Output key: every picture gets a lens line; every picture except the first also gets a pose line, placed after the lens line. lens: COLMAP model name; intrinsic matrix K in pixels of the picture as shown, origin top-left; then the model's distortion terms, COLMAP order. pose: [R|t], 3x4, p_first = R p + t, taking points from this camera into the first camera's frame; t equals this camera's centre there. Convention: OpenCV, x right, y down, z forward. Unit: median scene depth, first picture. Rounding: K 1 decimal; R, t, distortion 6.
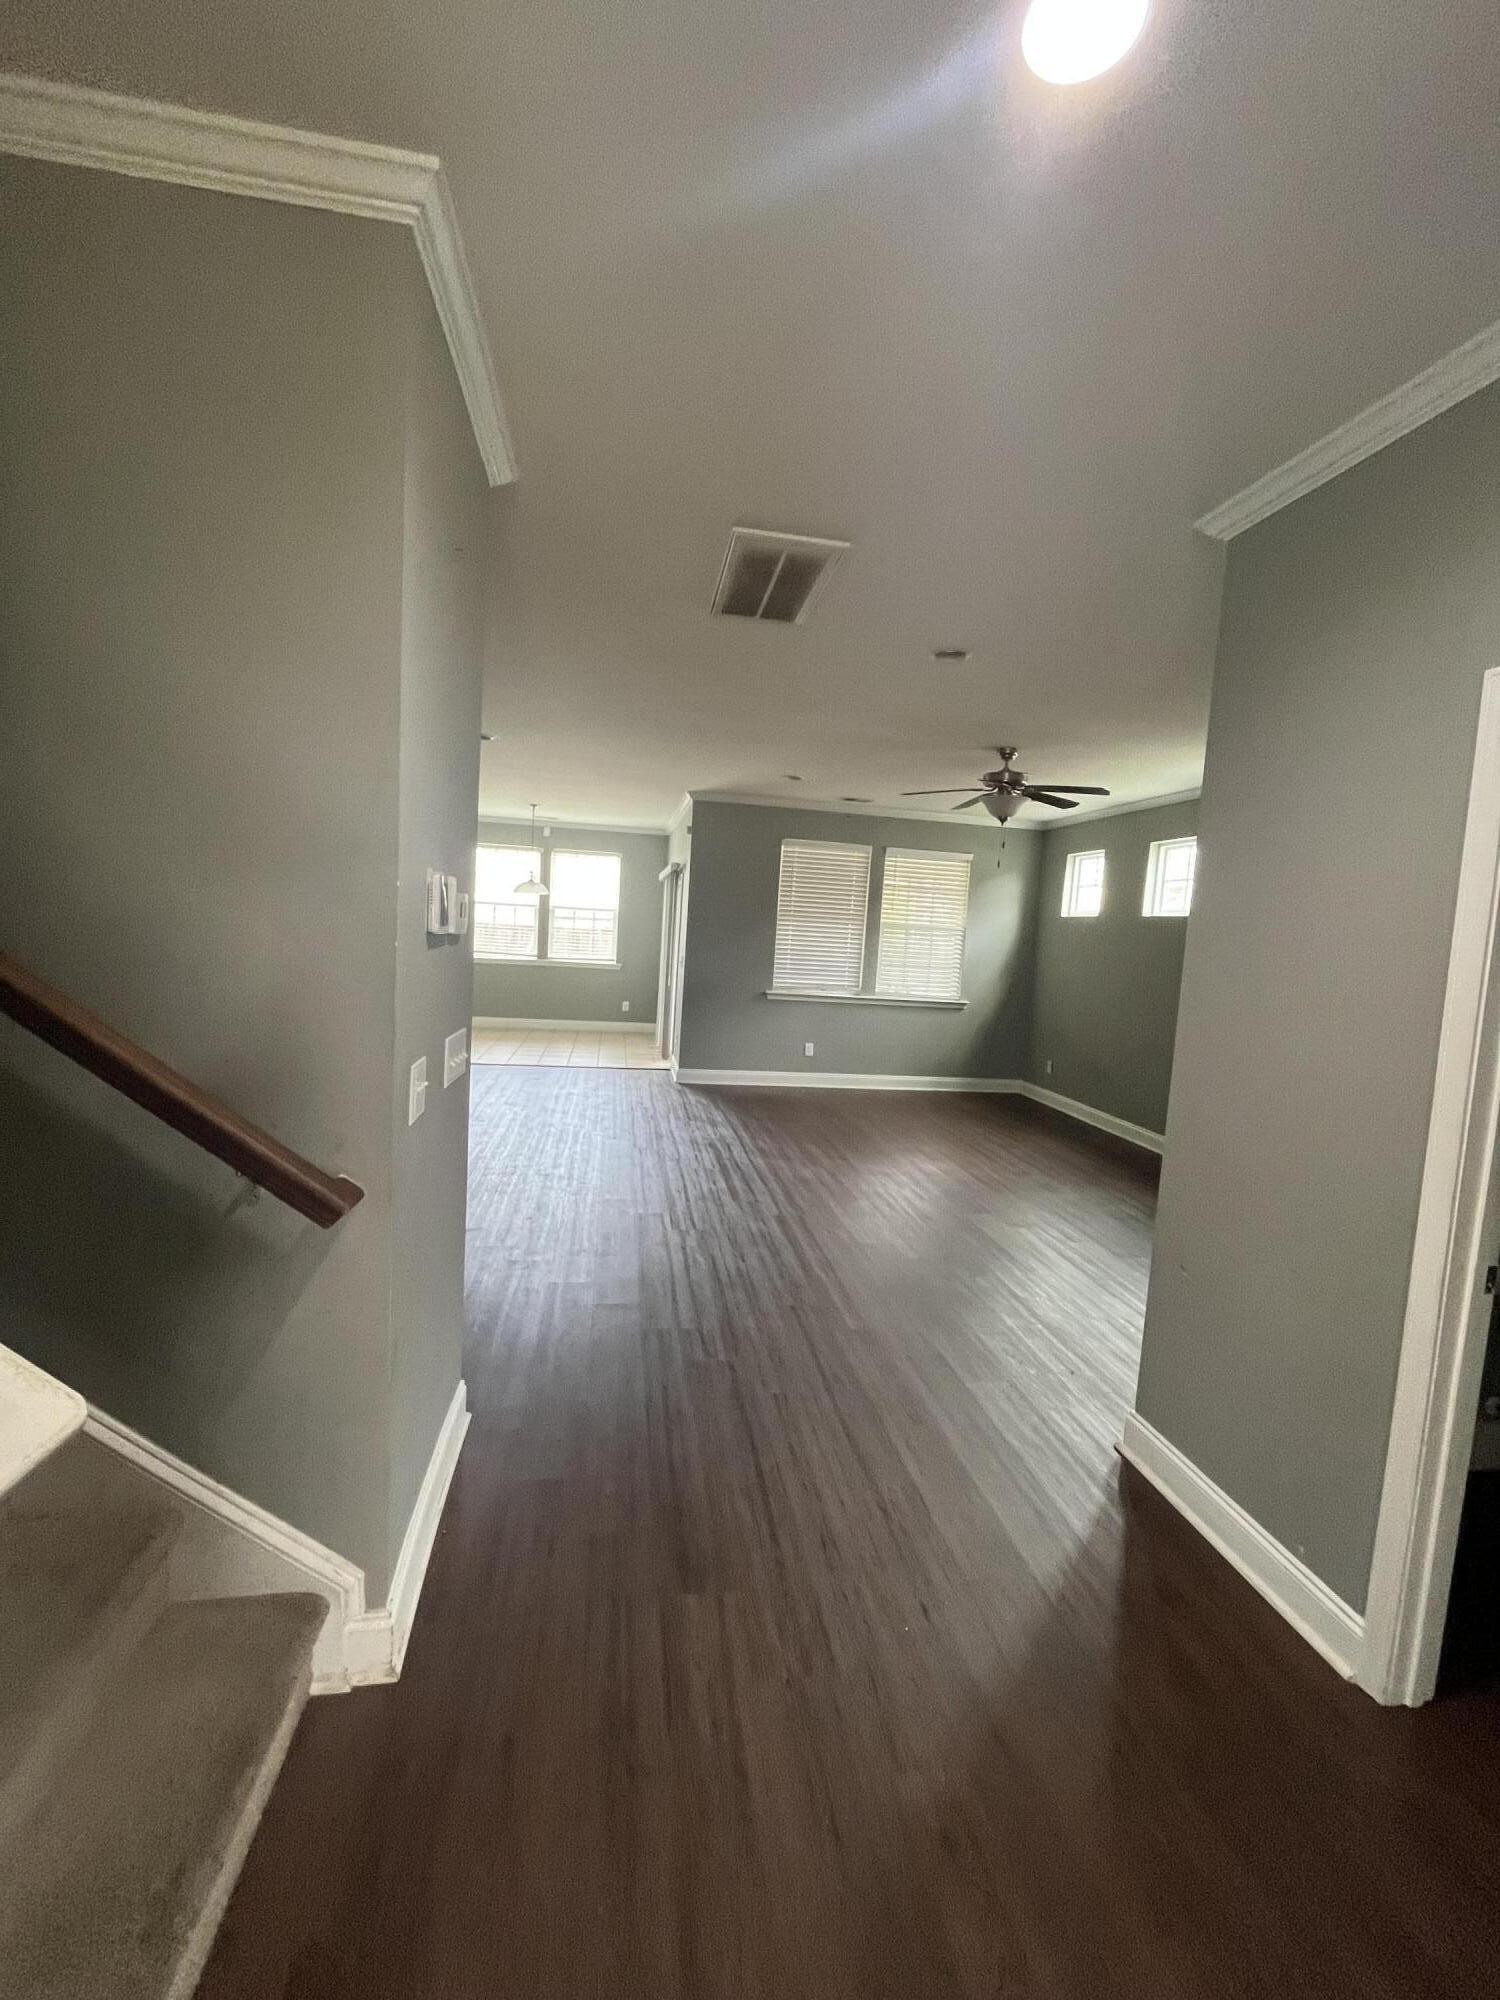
lens RADIAL K [[811.8, 0, 750.0], [0, 811.8, 1000.0], [0, 0, 1]] dist [-0.000005, 0.000036]
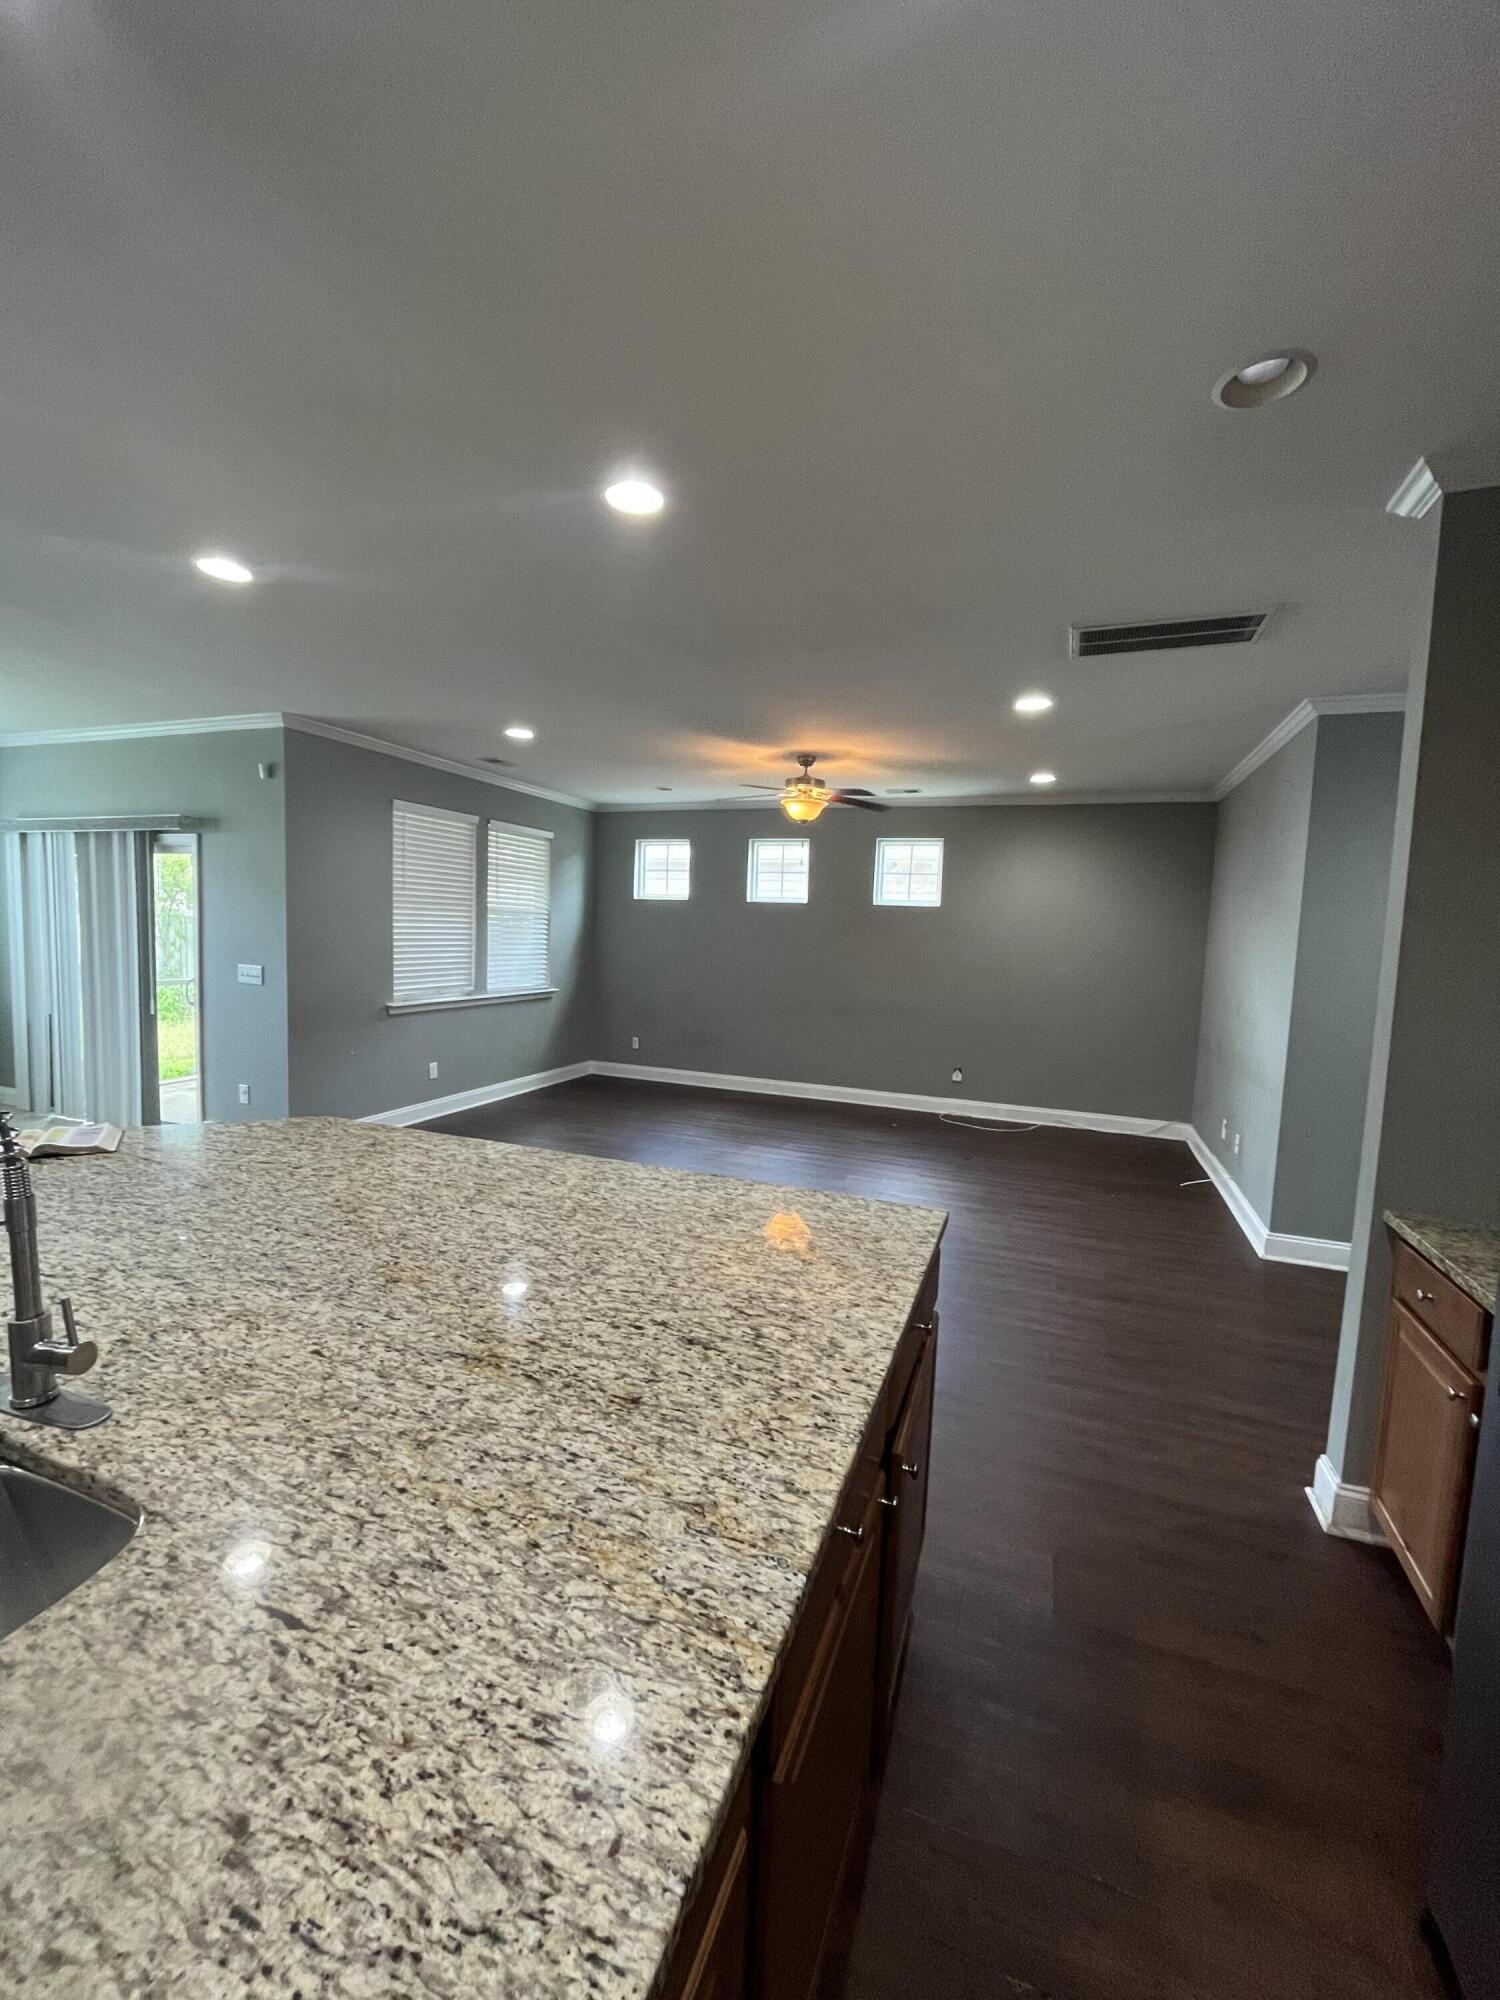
lens RADIAL K [[811.8, 0, 750.0], [0, 811.8, 1000.0], [0, 0, 1]] dist [-0.000005, 0.000036]
pose [[0.497747, -0.117491, 0.859327, -0.434702], [0.068565, 0.993012, 0.096054, -0.060763], [-0.864608, 0.011109, 0.502325, 0.327593]]
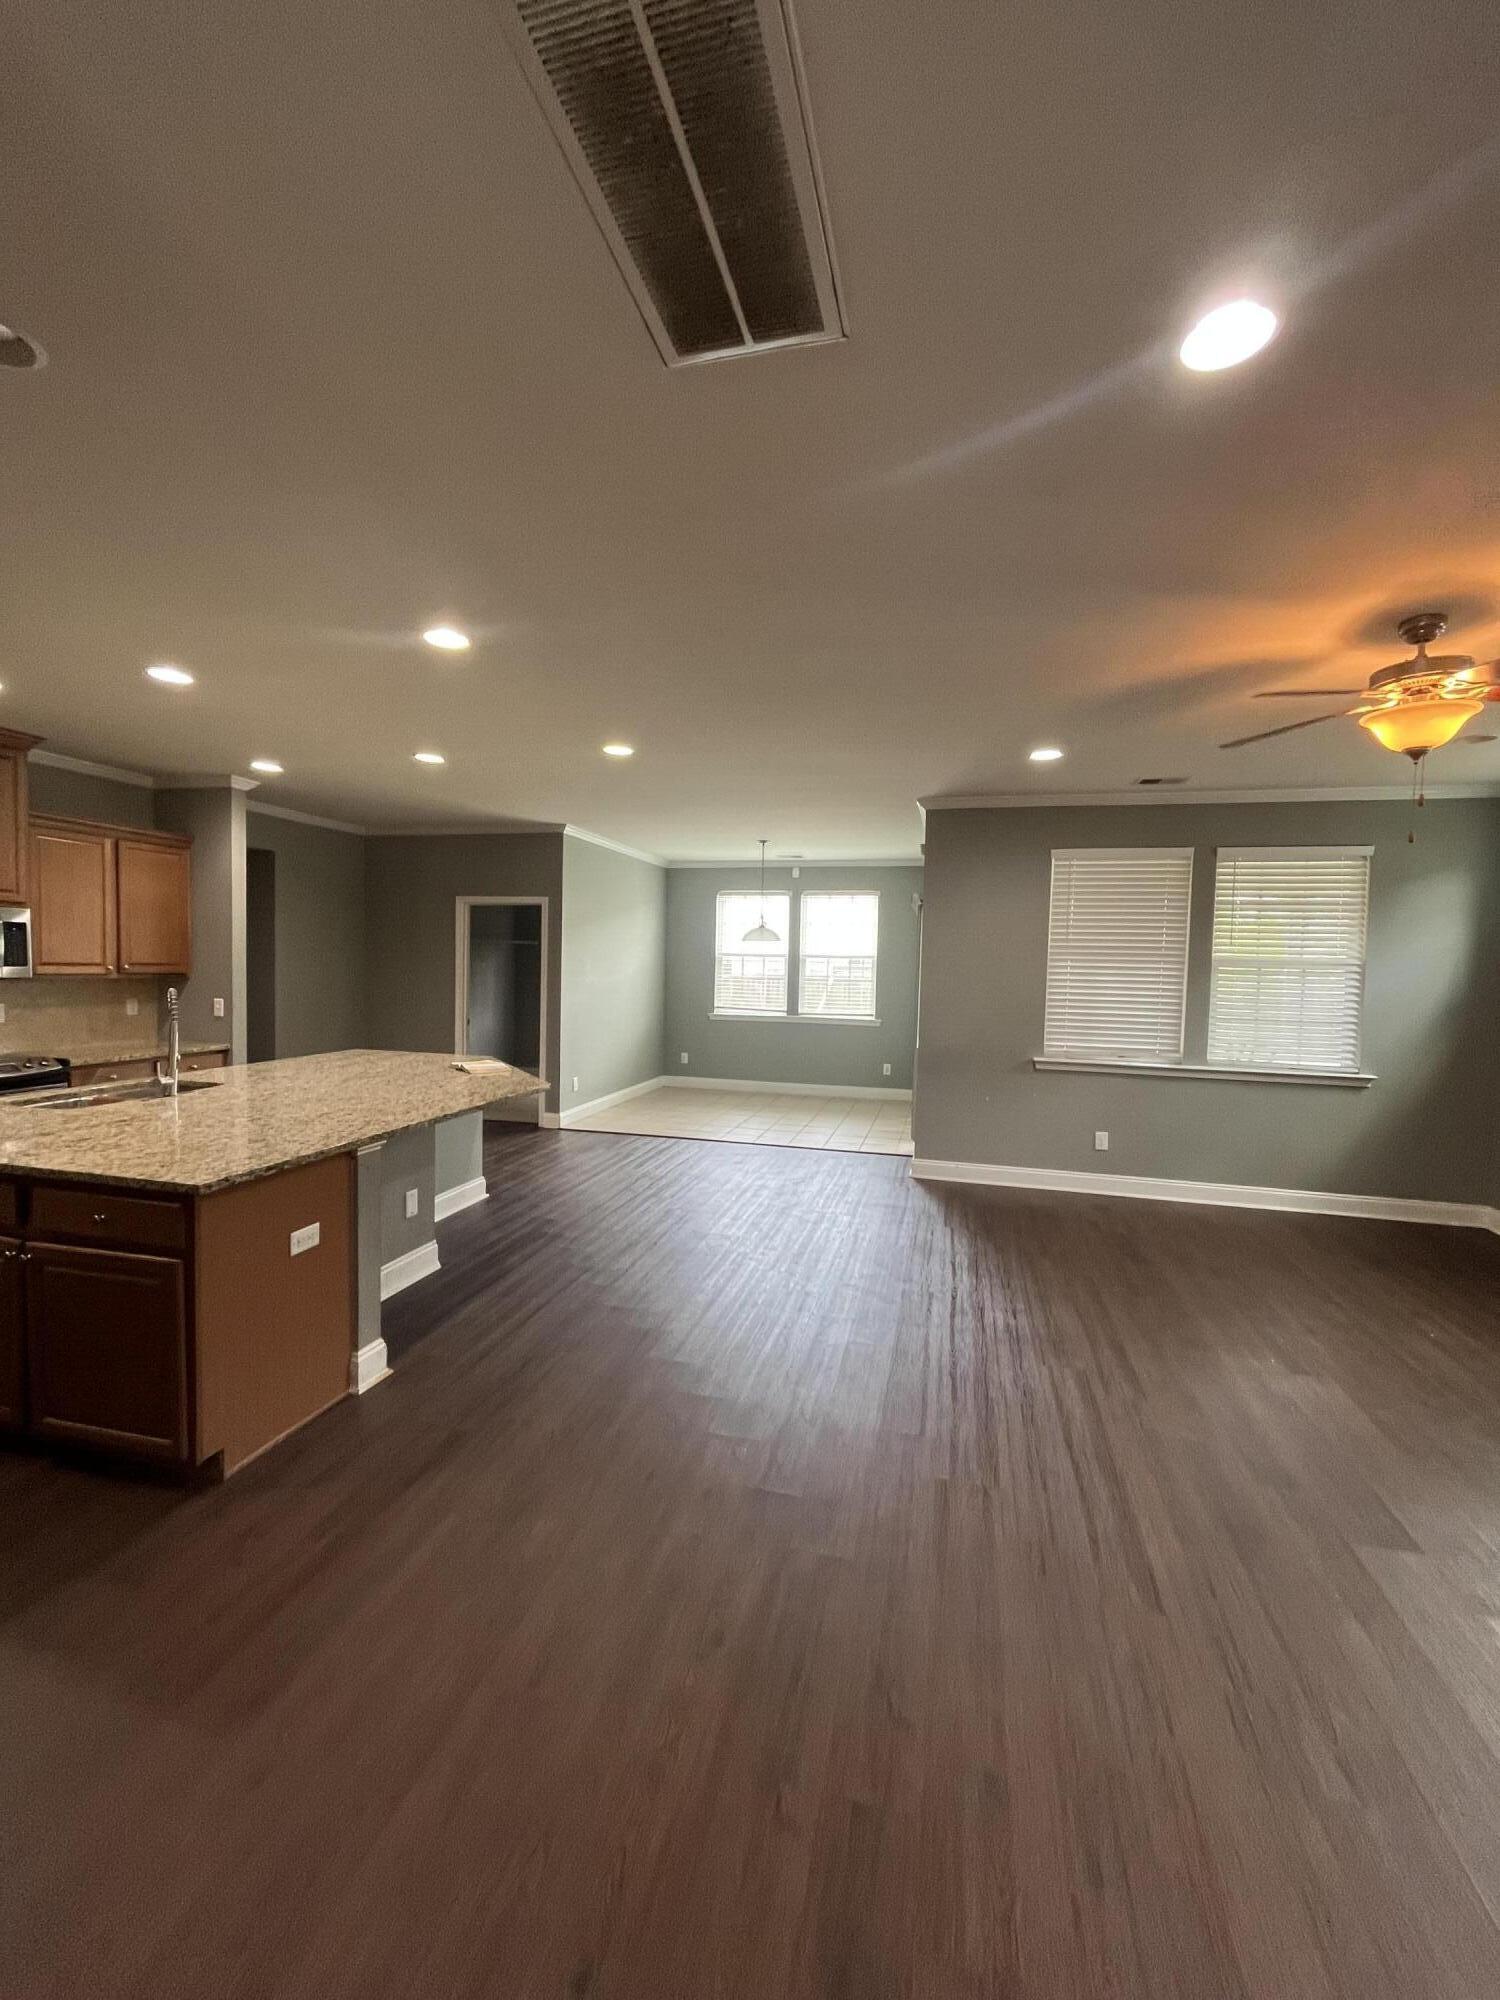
lens RADIAL K [[811.8, 0, 750.0], [0, 811.8, 1000.0], [0, 0, 1]] dist [-0.000005, 0.000036]
pose [[0.917307, -0.019962, -0.397680, 0.073894], [-0.004047, 0.998224, -0.059441, -0.017918], [0.398160, 0.056135, 0.915597, 0.219351]]
